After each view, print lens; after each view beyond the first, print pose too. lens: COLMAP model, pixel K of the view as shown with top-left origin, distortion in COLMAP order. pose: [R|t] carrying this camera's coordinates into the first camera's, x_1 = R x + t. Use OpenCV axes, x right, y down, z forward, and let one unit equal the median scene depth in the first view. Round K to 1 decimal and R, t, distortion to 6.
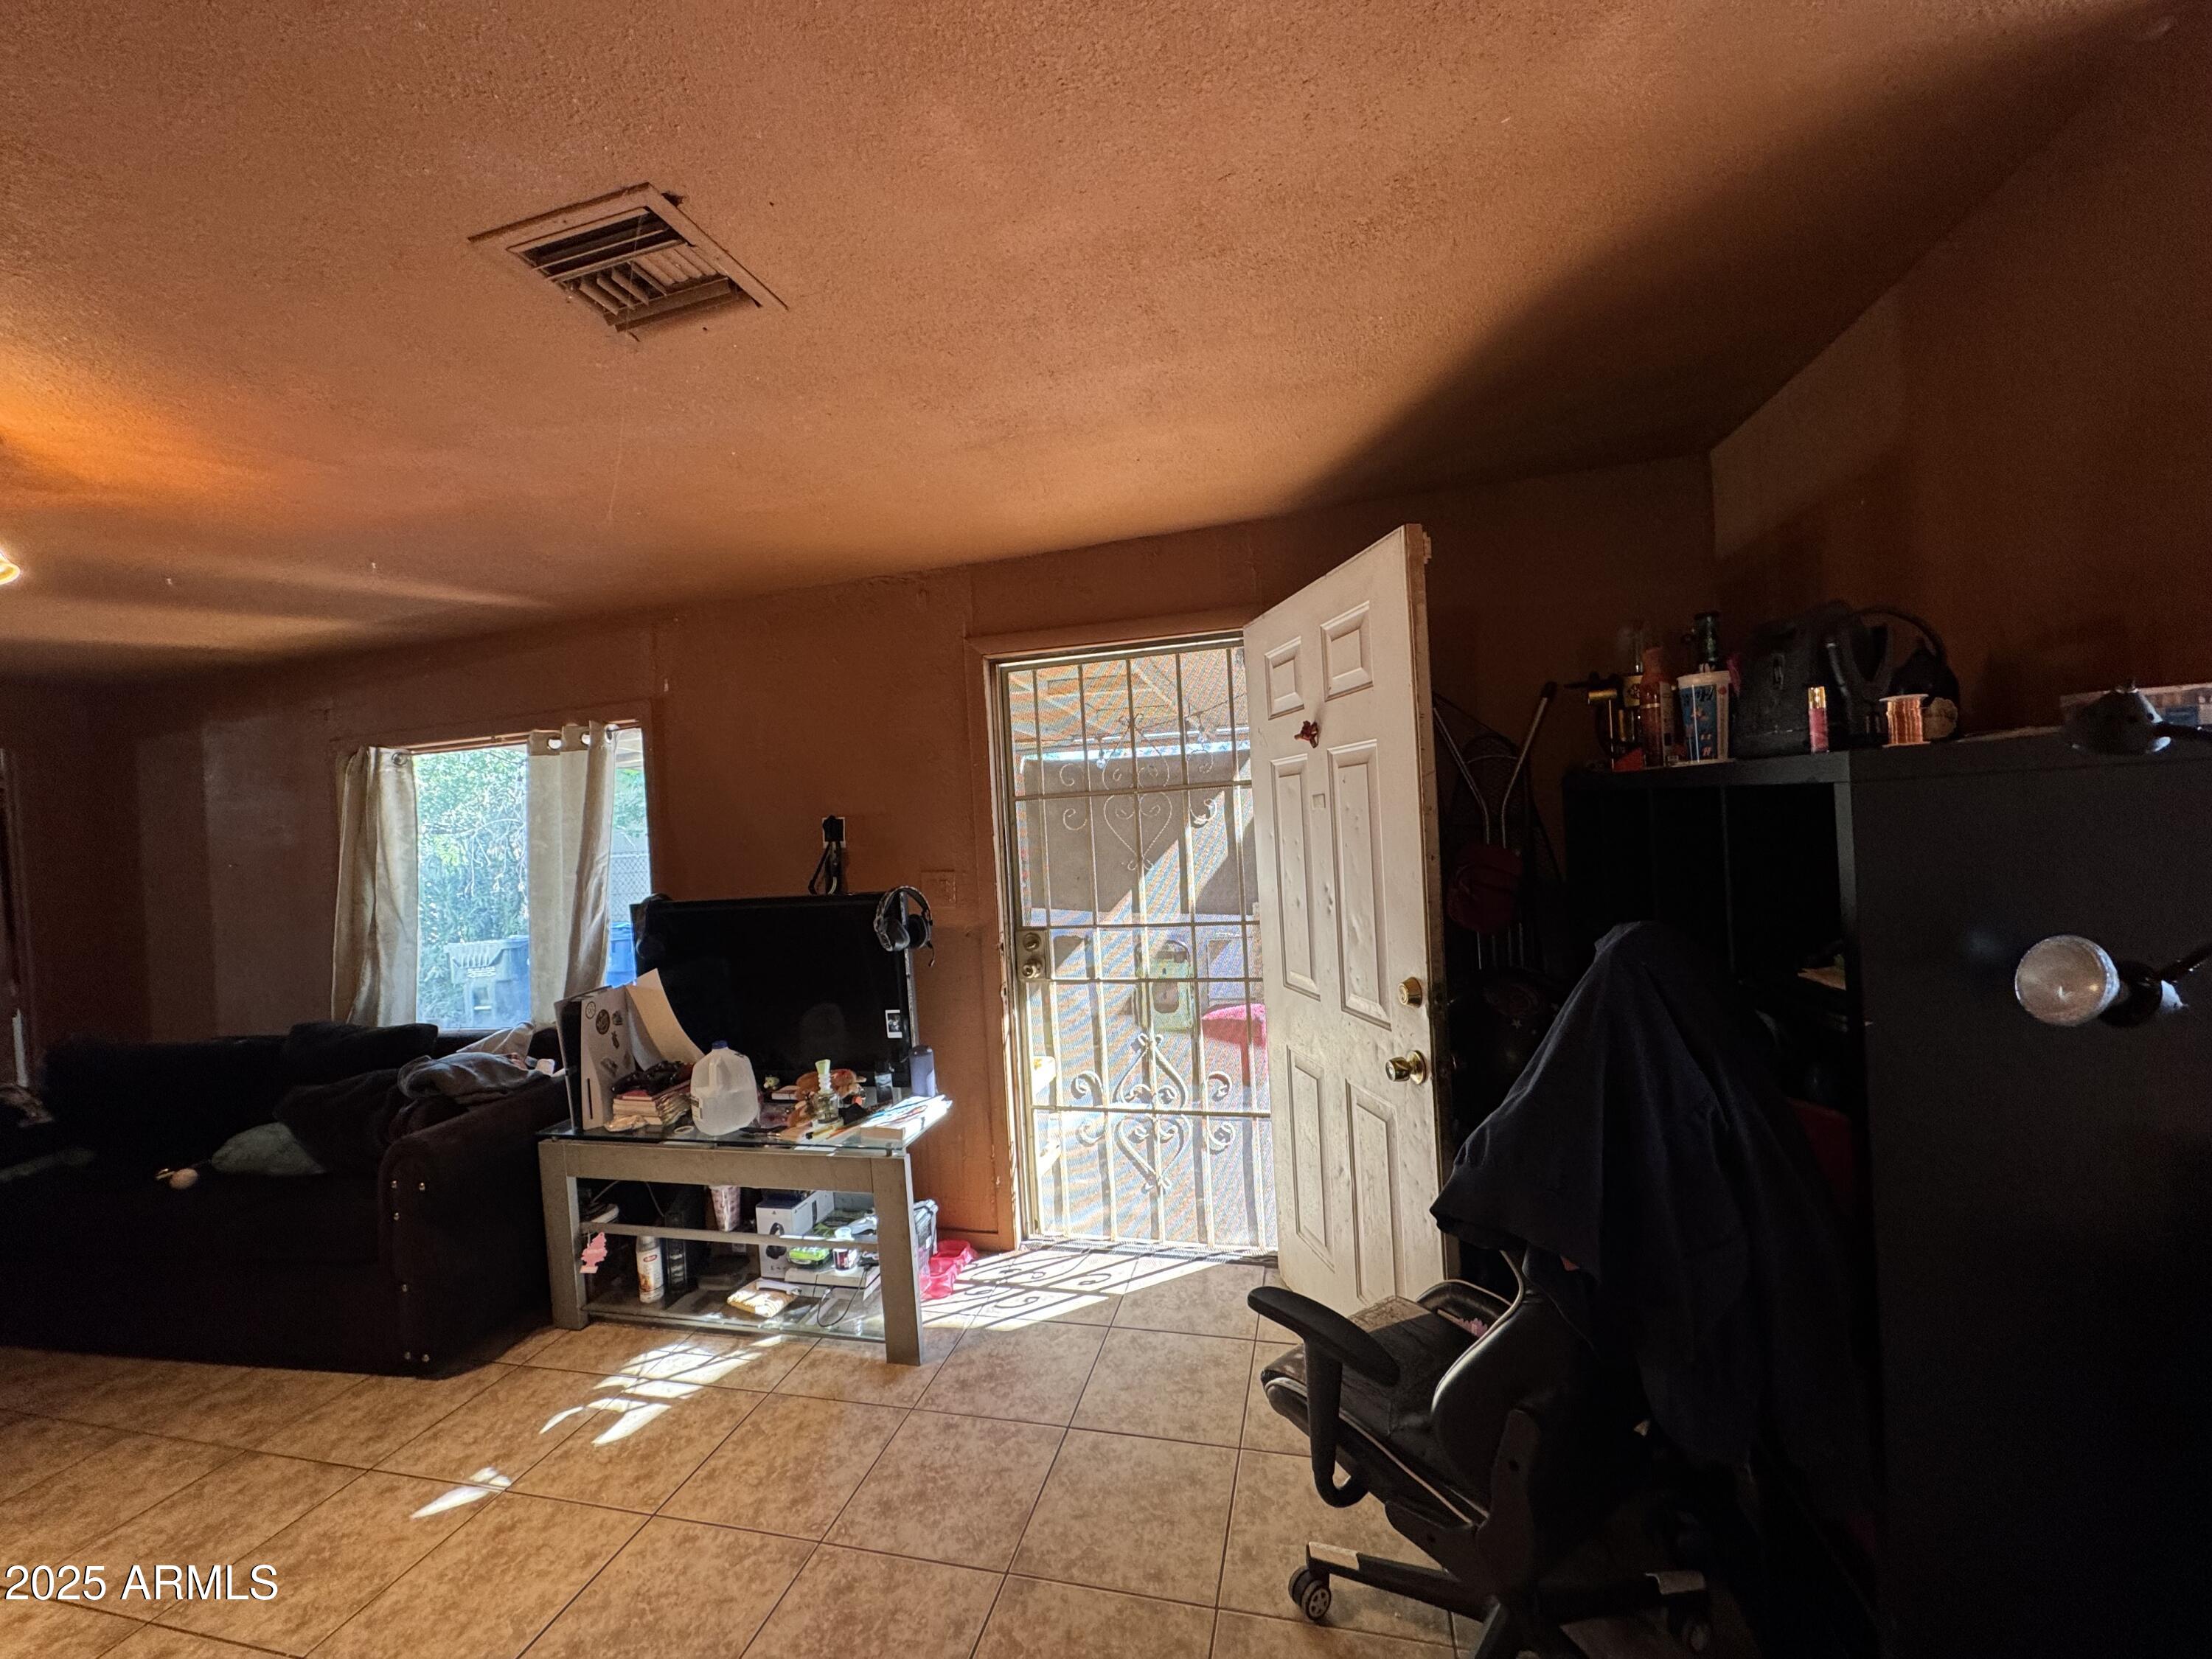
lens RADIAL K [[891.2, 0, 1106.0], [0, 891.2, 829.5], [0, 0, 1]] dist [-0.007292, 0.003909]
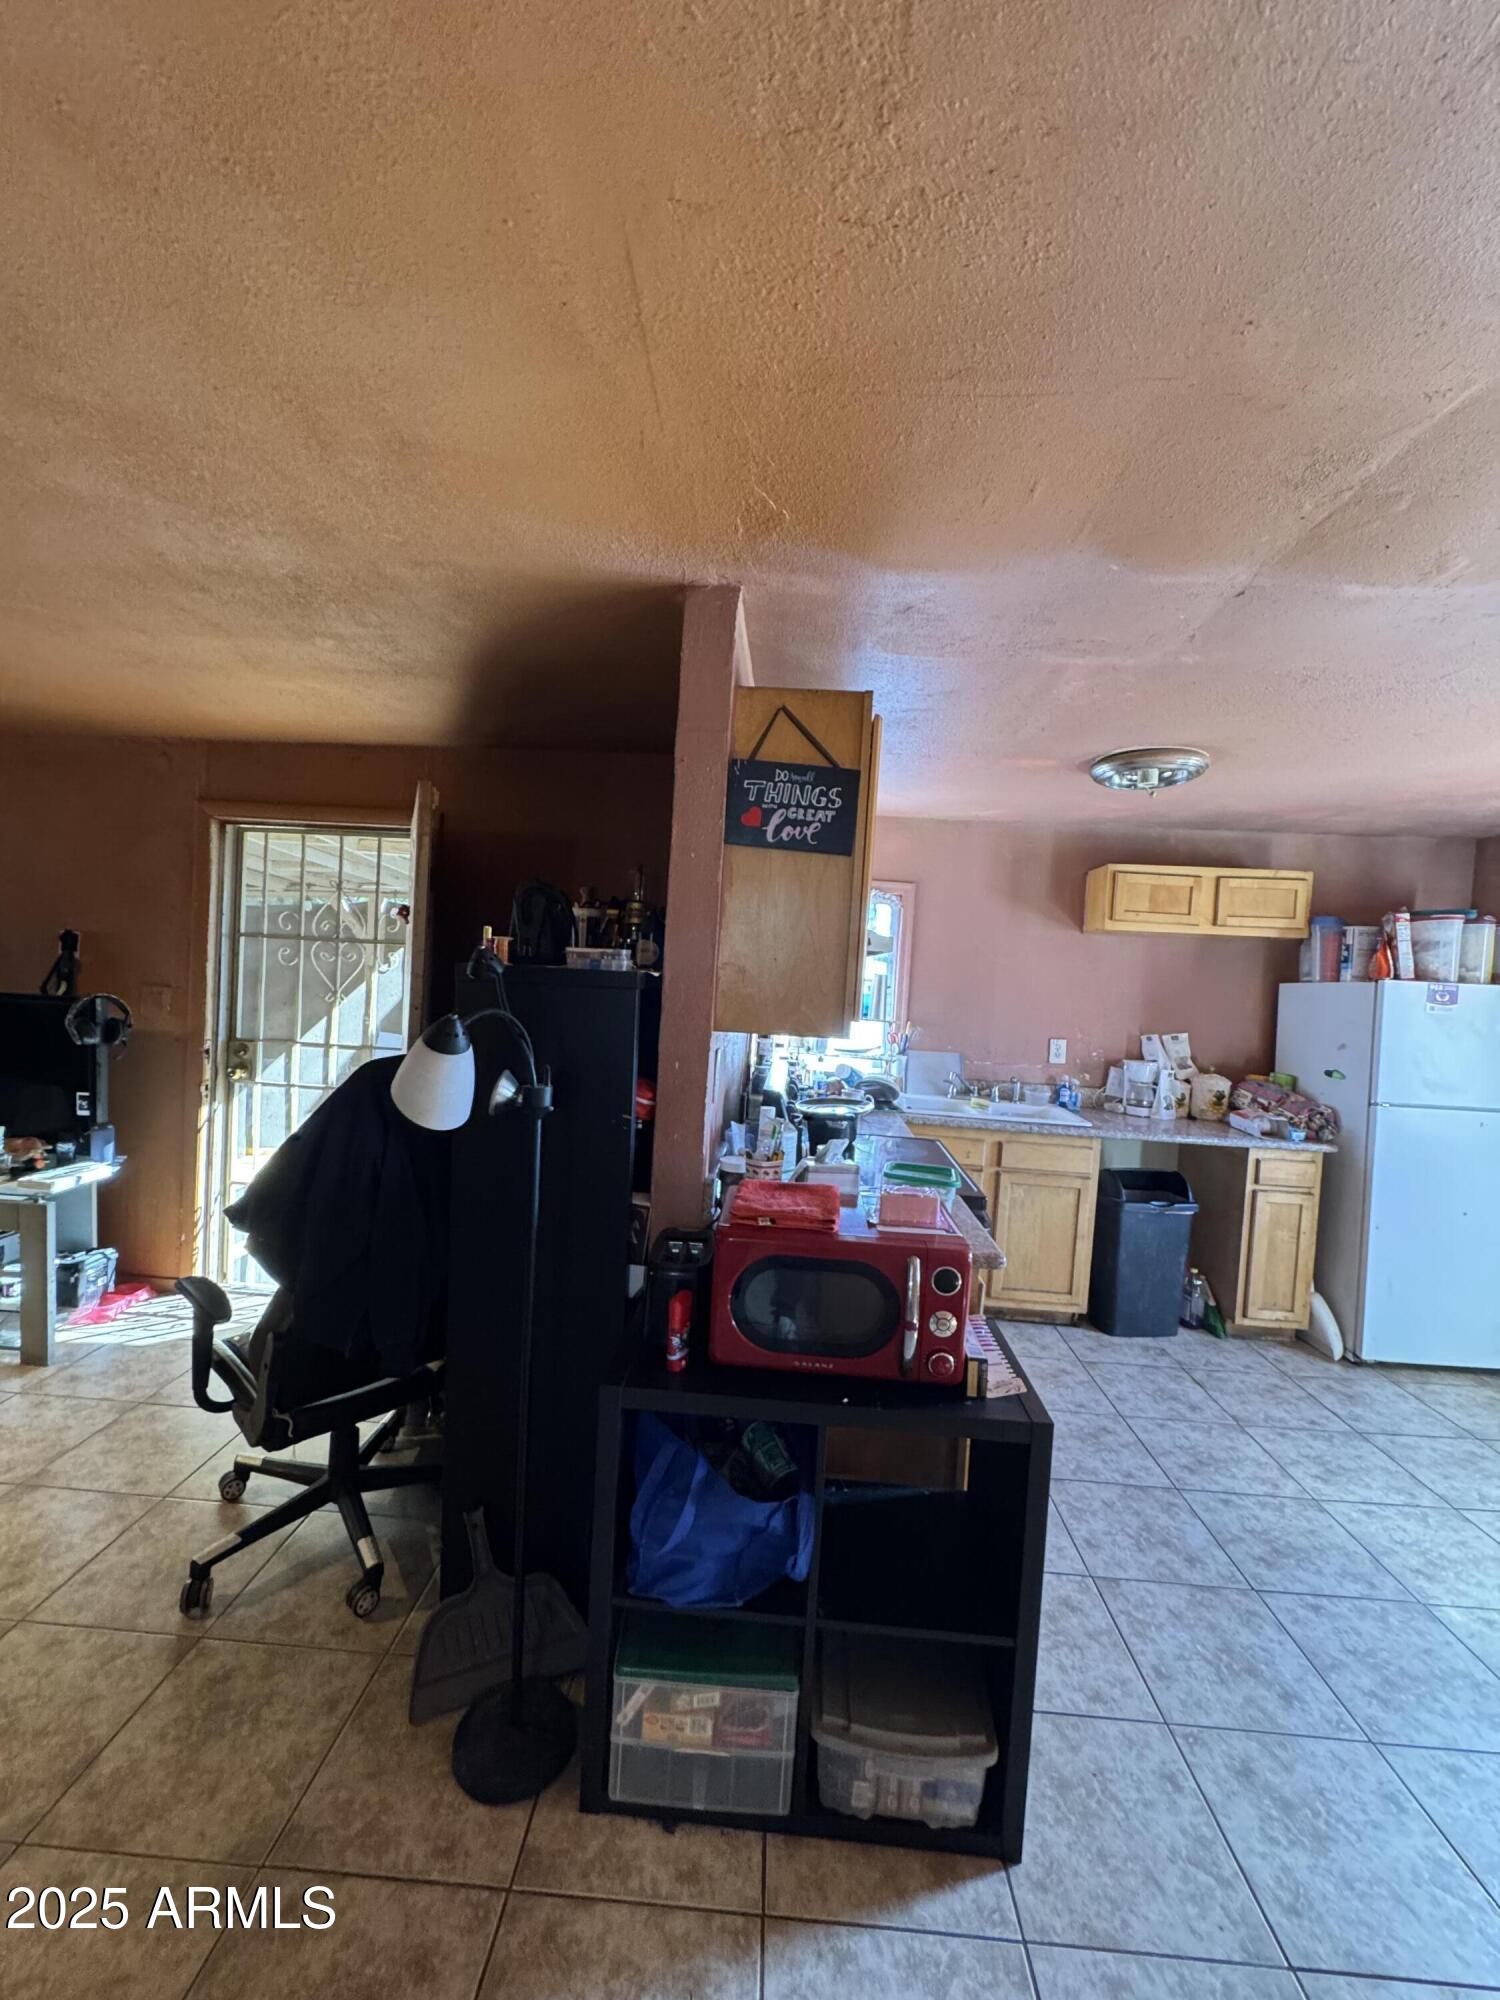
lens RADIAL K [[800.9, 0, 750.0], [0, 800.9, 1000.0], [0, 0, 1]] dist [0.008154, -0.007510]
pose [[0.970631, 0.102382, 0.217698, 0.366925], [-0.106900, 0.994229, 0.009046, -0.030750], [-0.215515, -0.032052, 0.975974, -0.254986]]
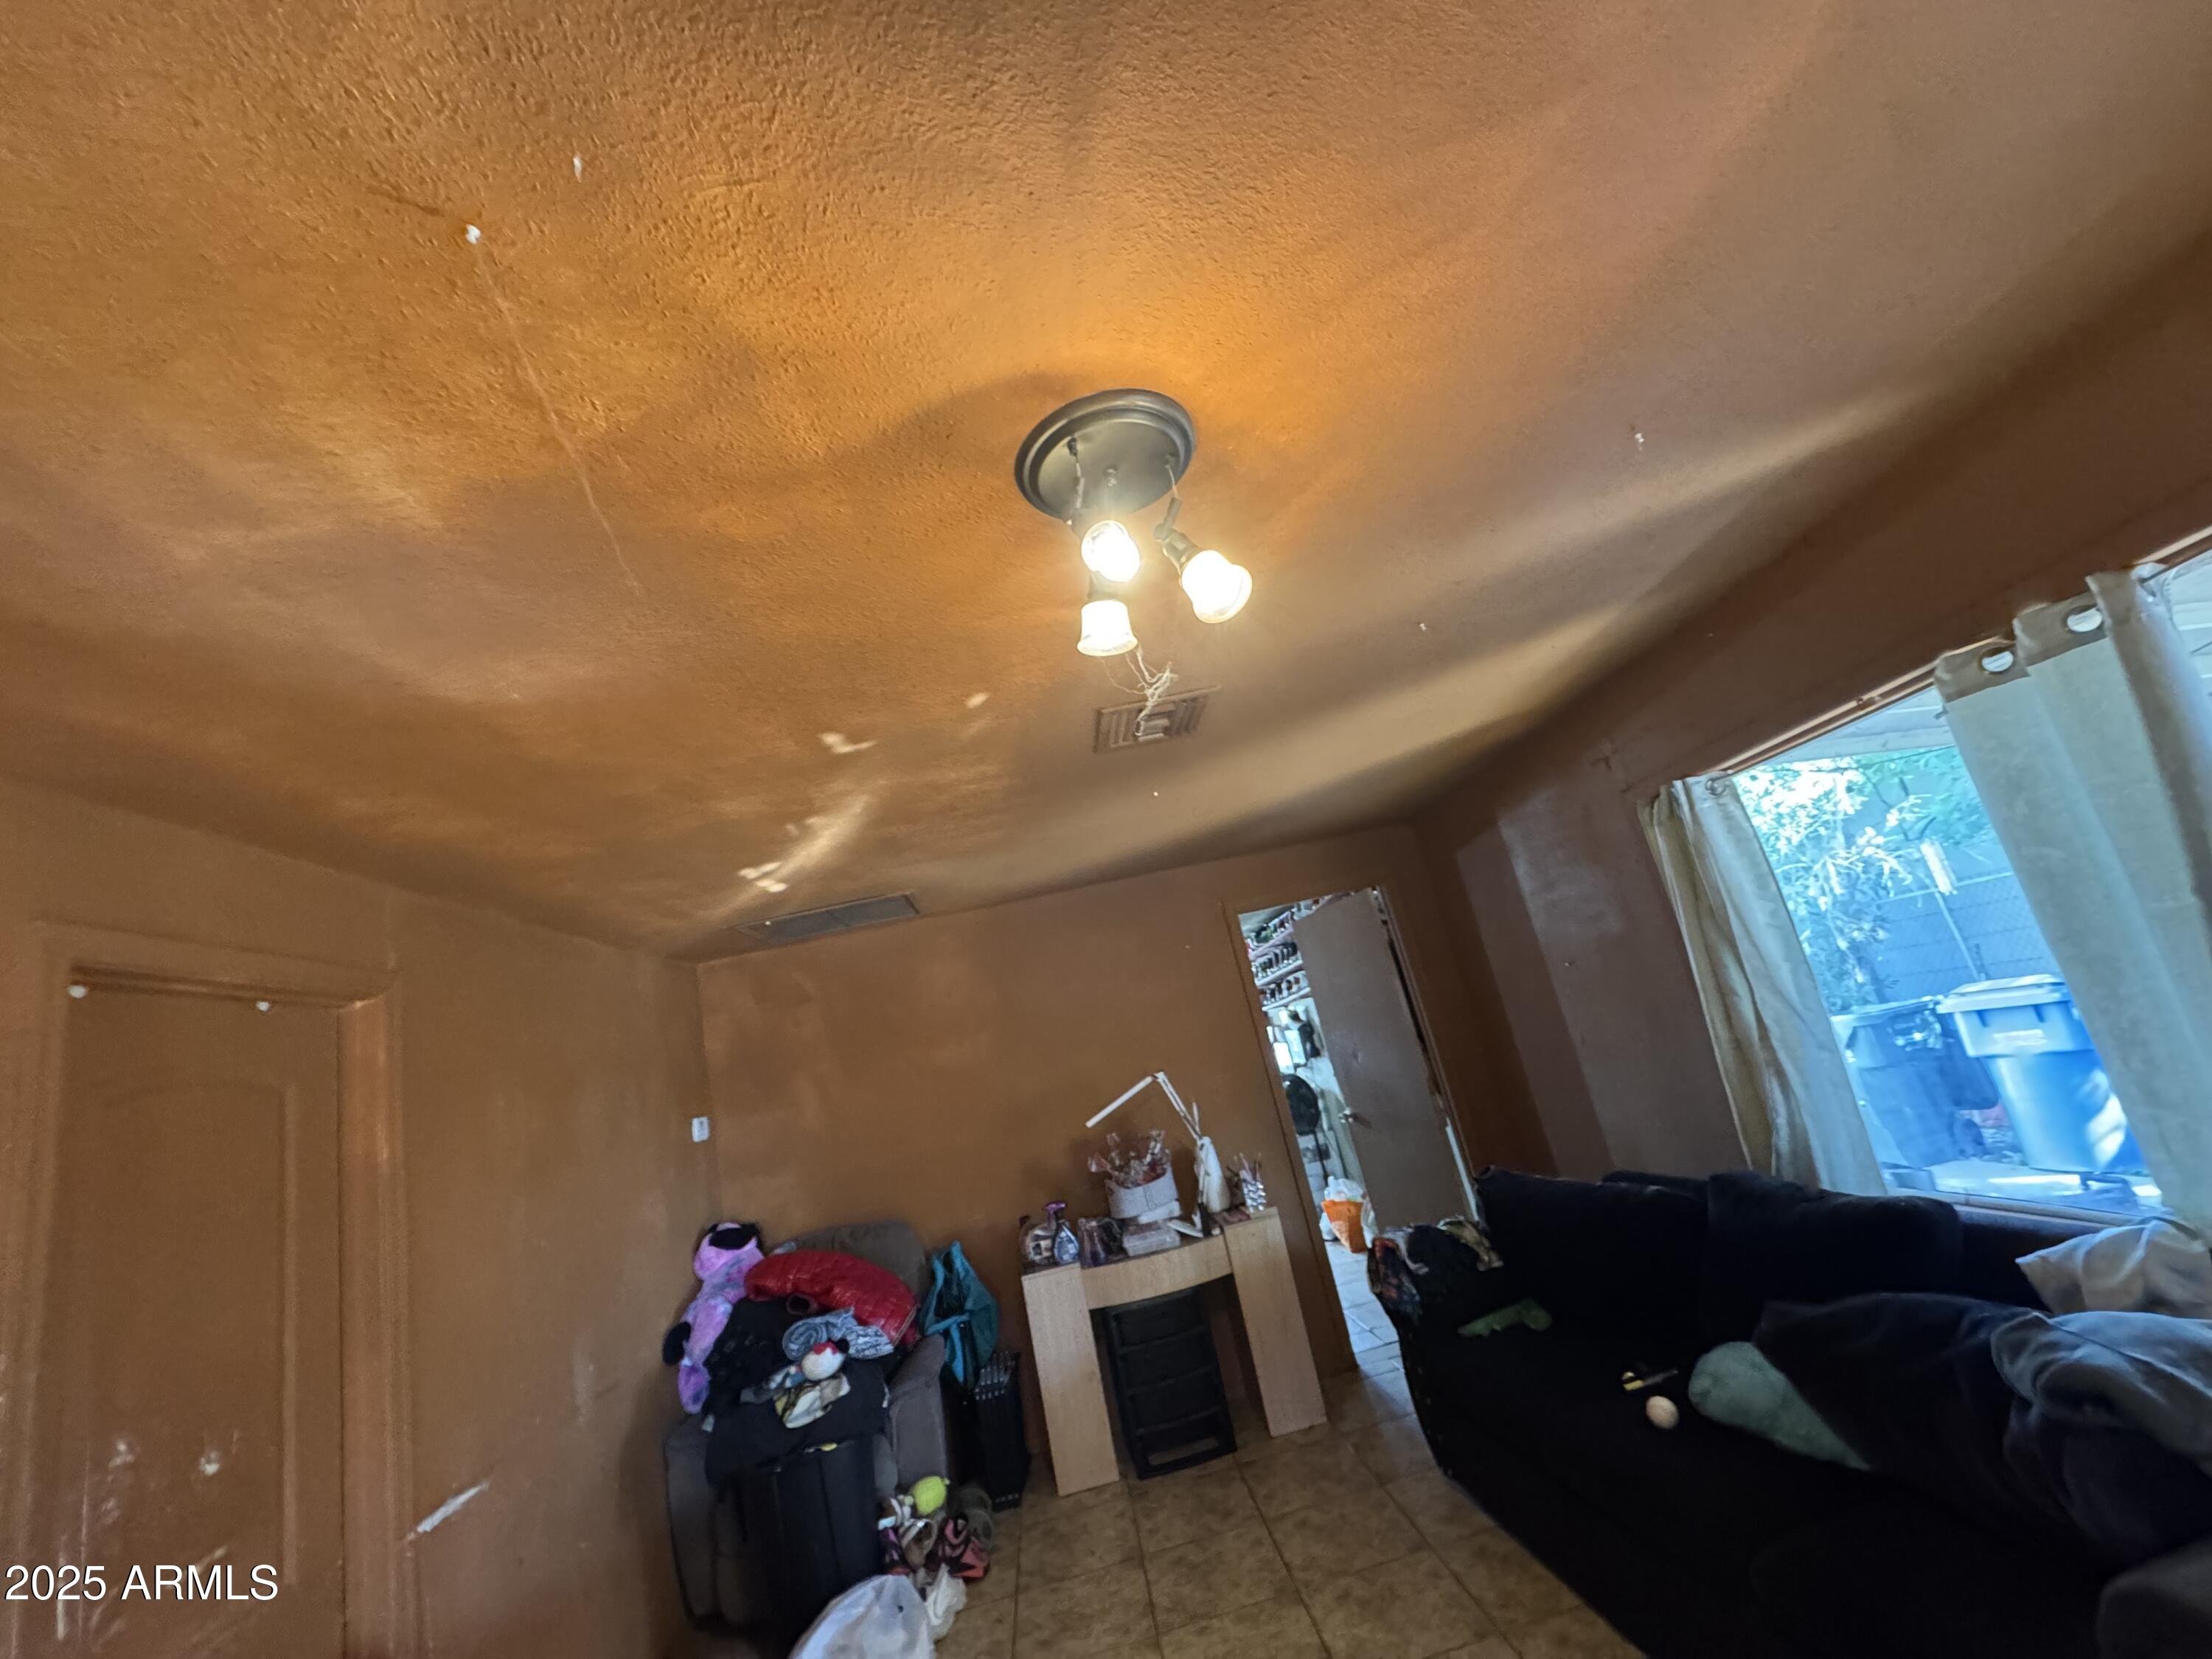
lens RADIAL K [[891.2, 0, 1106.0], [0, 891.2, 829.5], [0, 0, 1]] dist [-0.007292, 0.003909]
pose [[0.325693, -0.257956, -0.909606, -0.323855], [0.190357, 0.960252, -0.204159, 0.005398], [0.926115, -0.106656, 0.361851, 0.296613]]
